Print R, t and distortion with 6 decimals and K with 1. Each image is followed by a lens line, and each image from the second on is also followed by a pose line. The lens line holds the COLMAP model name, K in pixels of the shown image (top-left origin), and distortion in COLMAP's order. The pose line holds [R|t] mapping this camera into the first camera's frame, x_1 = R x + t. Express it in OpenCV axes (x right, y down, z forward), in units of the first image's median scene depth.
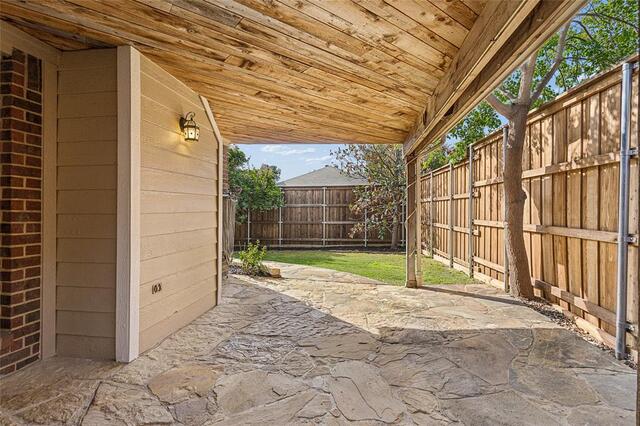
lens RADIAL K [[310.3, 0, 320.4], [0, 310.3, 212.1], [0, 0, 1]] dist [0.004377, -0.000932]
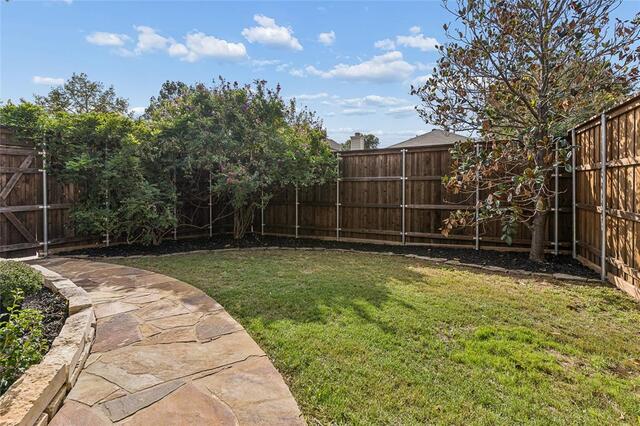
lens RADIAL K [[310.3, 0, 323.8], [0, 310.3, 190.5], [0, 0, 1]] dist [0.004377, -0.000932]
pose [[0.936808, 0.001012, -0.349843, 0.082905], [0.001936, 0.999966, 0.008078, -0.002722], [0.349839, -0.008245, 0.936773, 0.373753]]
